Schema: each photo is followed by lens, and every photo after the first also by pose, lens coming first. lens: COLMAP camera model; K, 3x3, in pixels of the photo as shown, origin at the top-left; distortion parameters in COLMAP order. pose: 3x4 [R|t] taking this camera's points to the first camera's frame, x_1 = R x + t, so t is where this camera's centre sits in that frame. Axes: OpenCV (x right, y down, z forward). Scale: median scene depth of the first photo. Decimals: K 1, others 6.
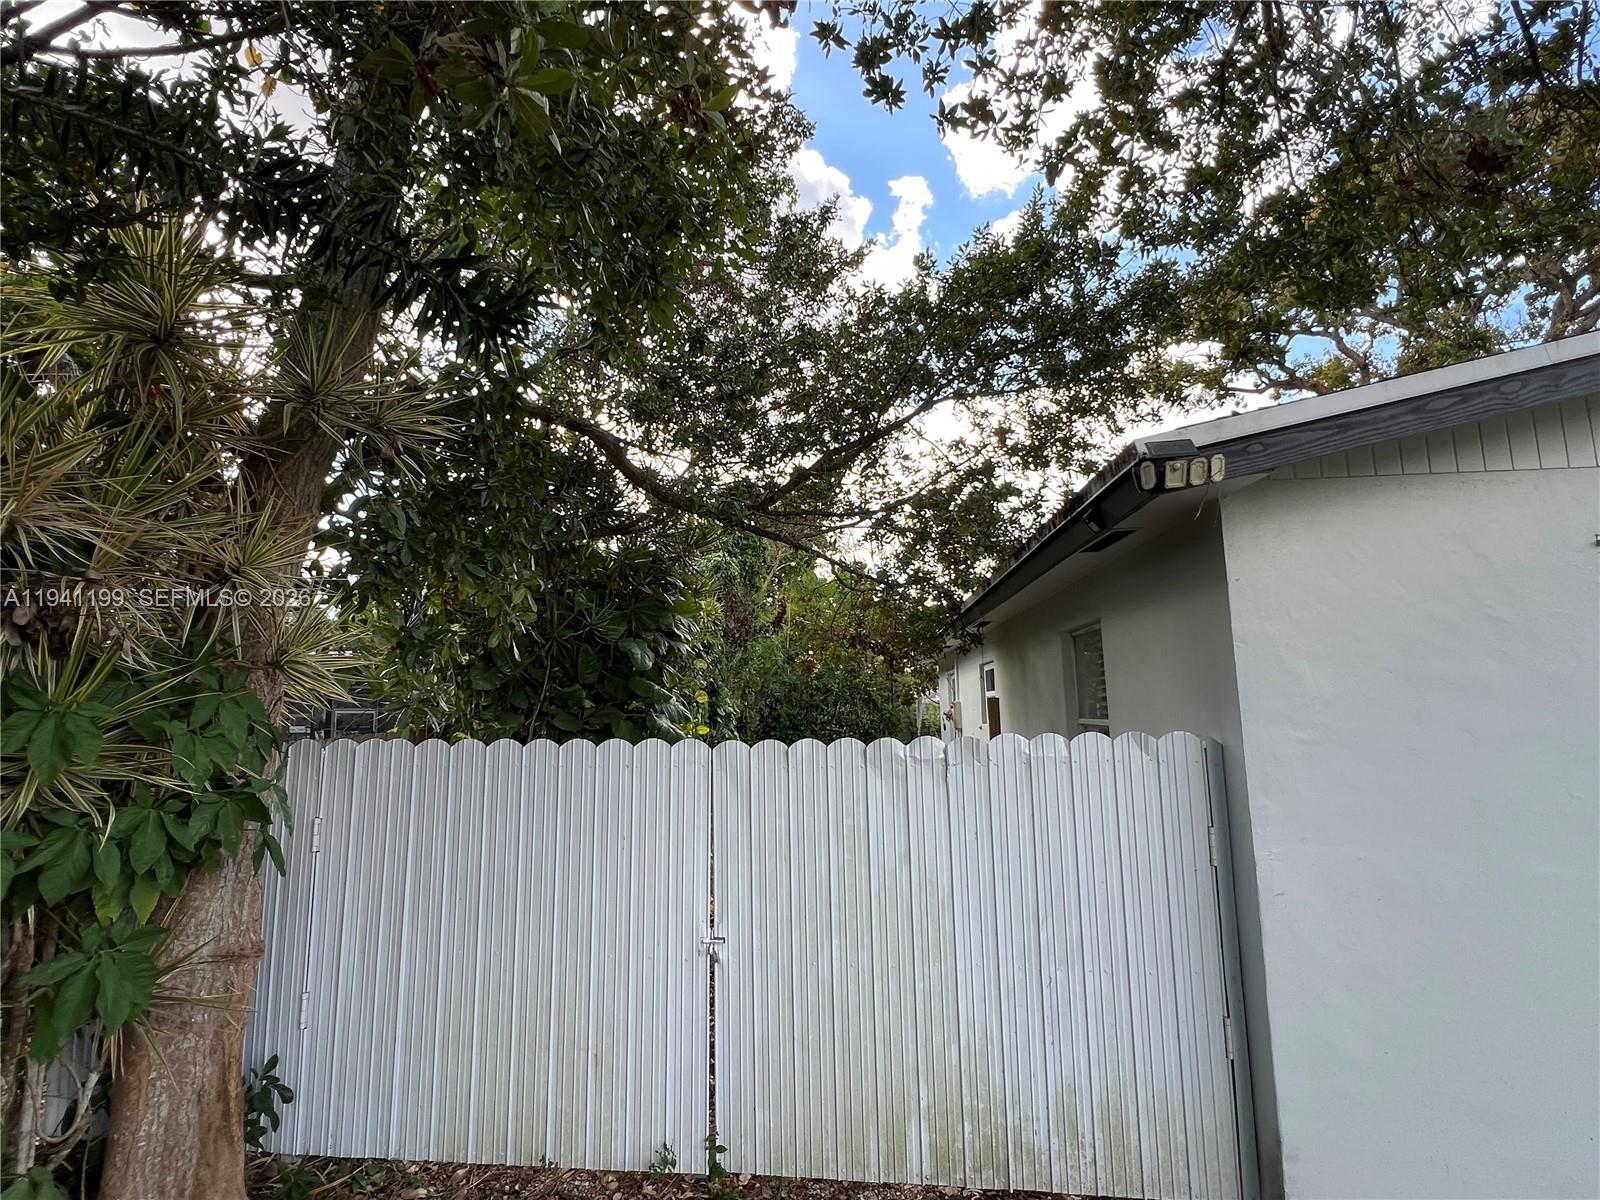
lens RADIAL K [[806.5, 0, 839.3], [0, 806.5, 595.1], [0, 0, 1]] dist [0.002753, 0.000557]
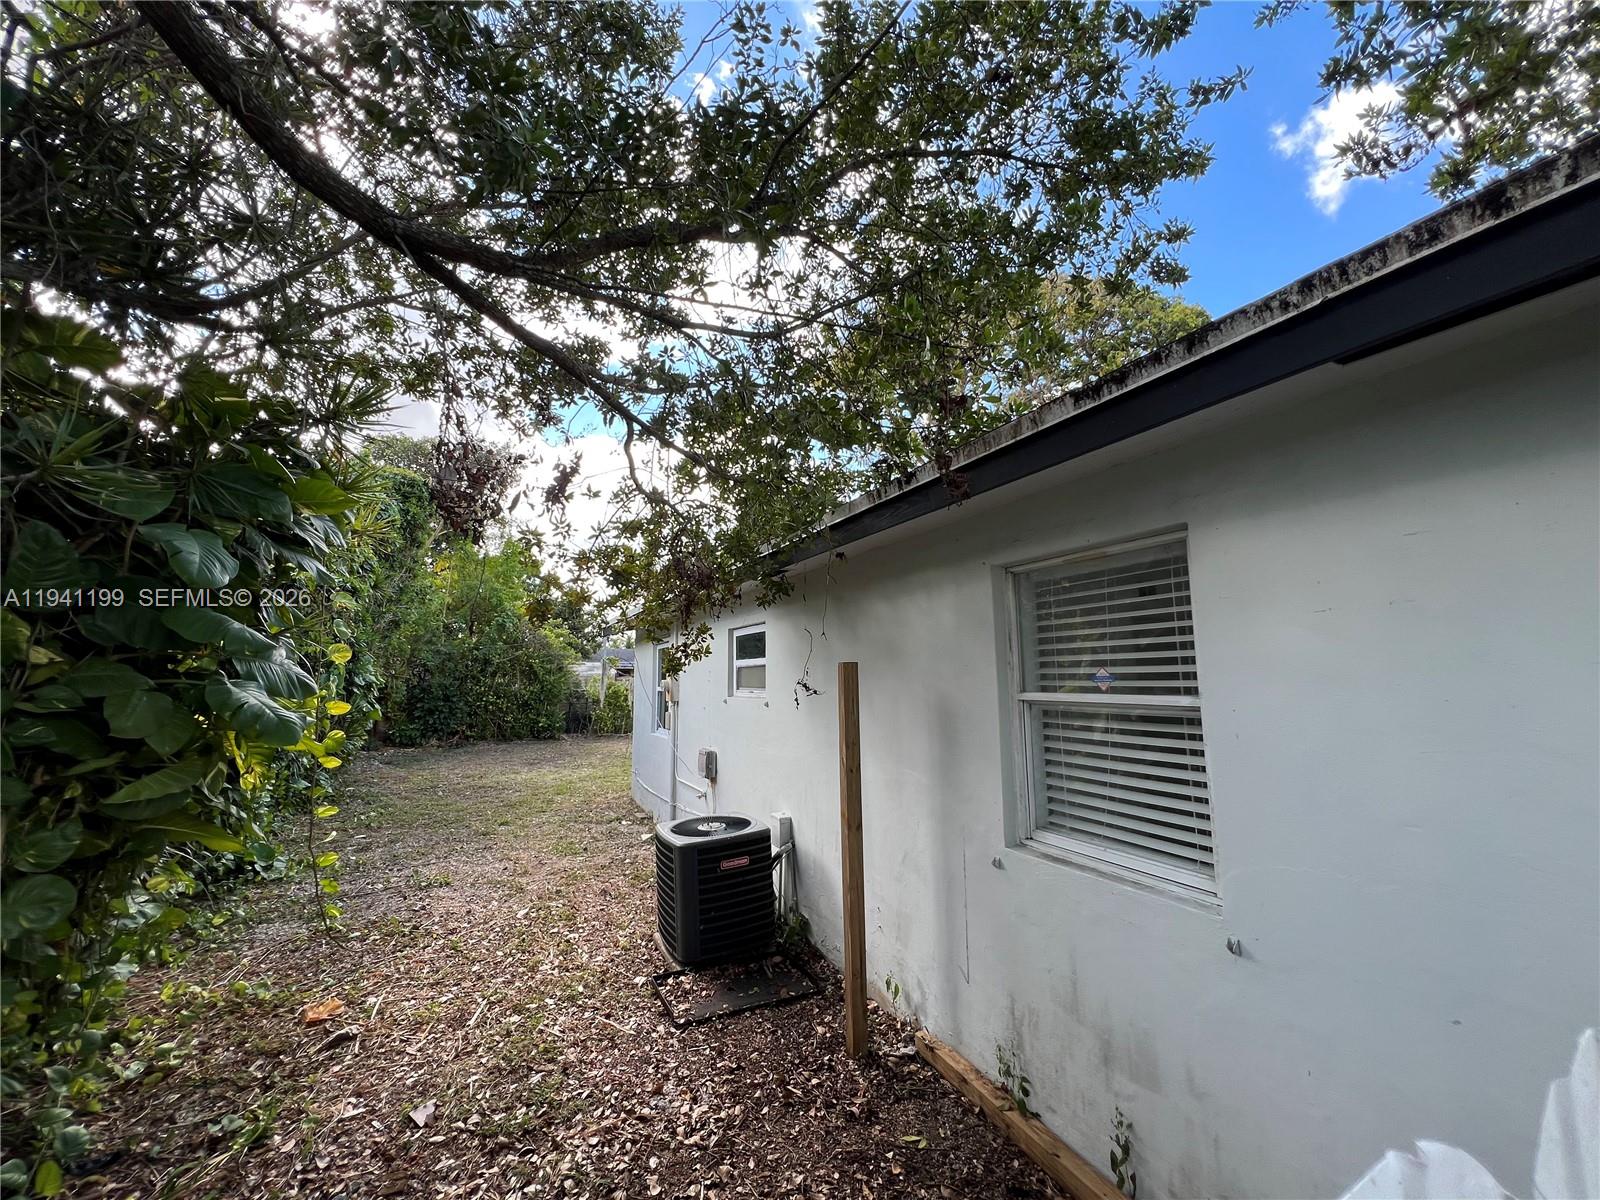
lens RADIAL K [[640.2, 0, 797.2], [0, 640.2, 596.1], [0, 0, 1]] dist [-0.000408, -0.000366]
pose [[0.895773, 0.070697, 0.438853, -0.118101], [-0.073086, 0.997260, -0.011473, 0.097692], [-0.438462, -0.021797, 0.898485, 0.641584]]
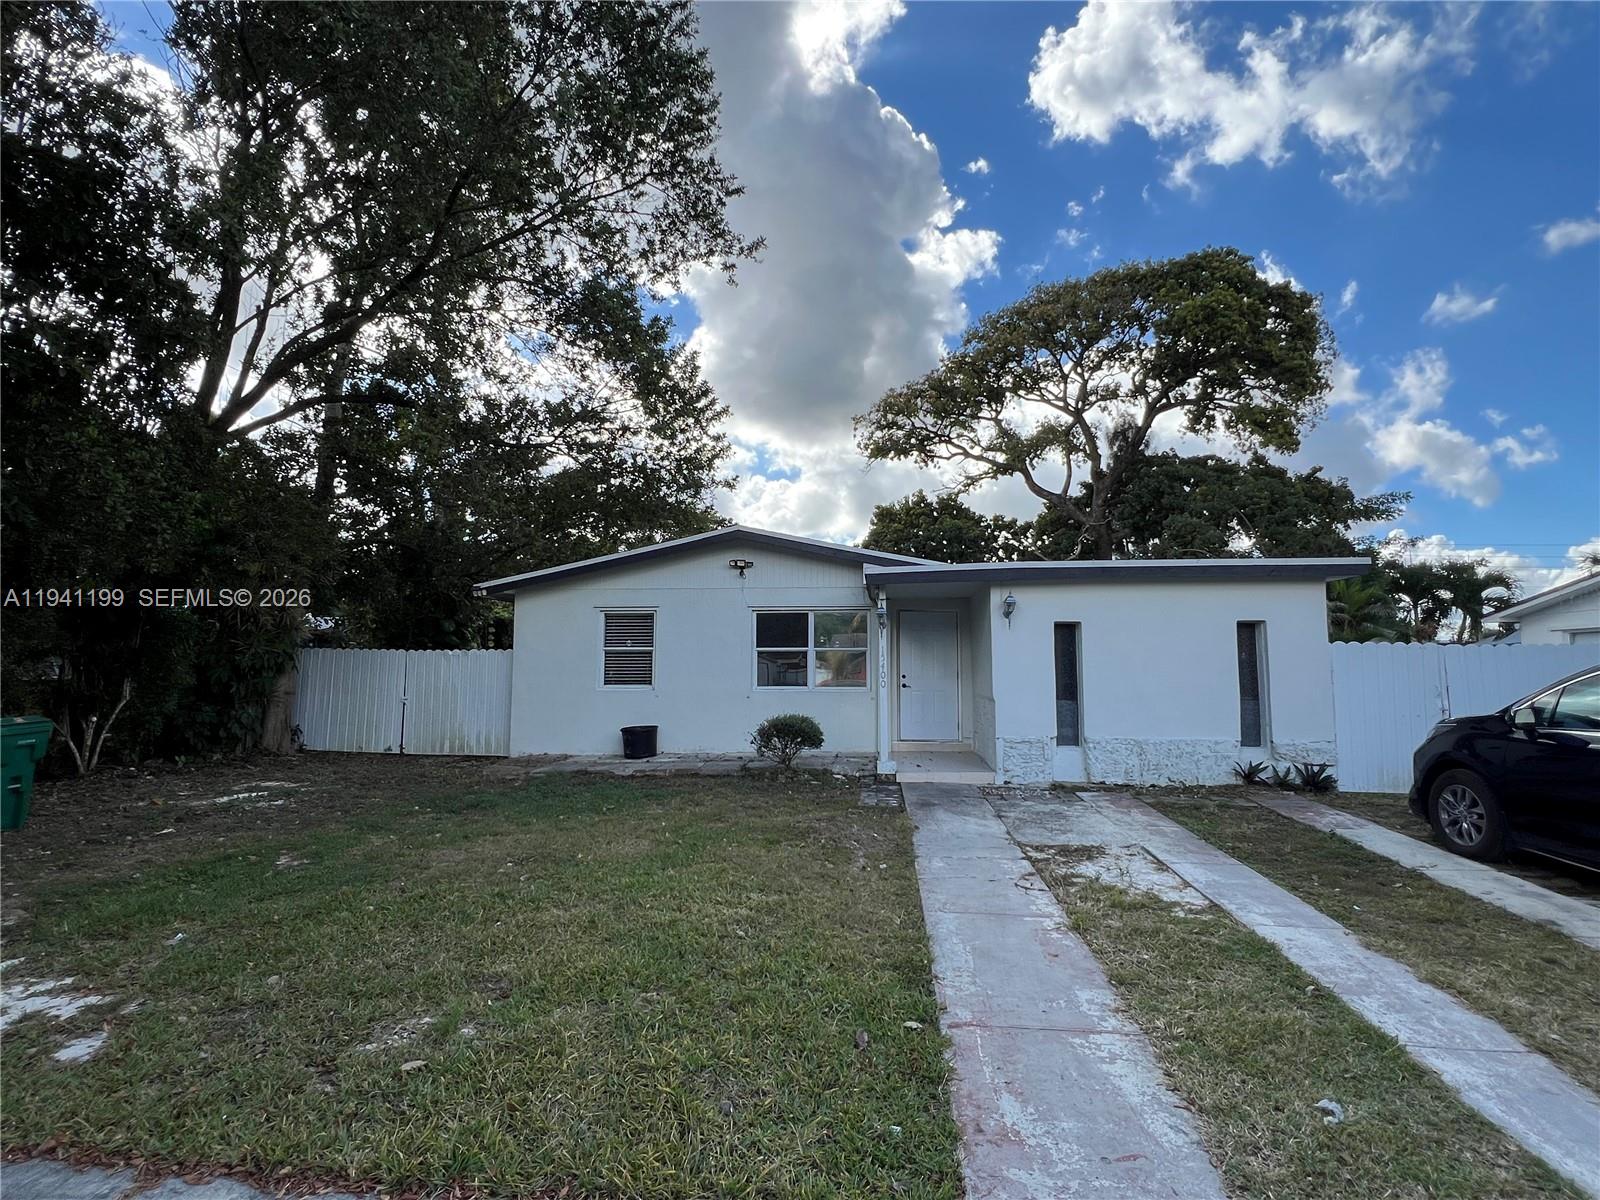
lens RADIAL K [[774.9, 0, 800.0], [0, 774.9, 600.0], [0, 0, 1]] dist [0.002535, 0.000991]
pose [[0.997187, 0.020055, -0.072219, 1.298750], [-0.016166, 0.998408, 0.054032, -0.187320], [0.073188, -0.052712, 0.995924, -1.664646]]
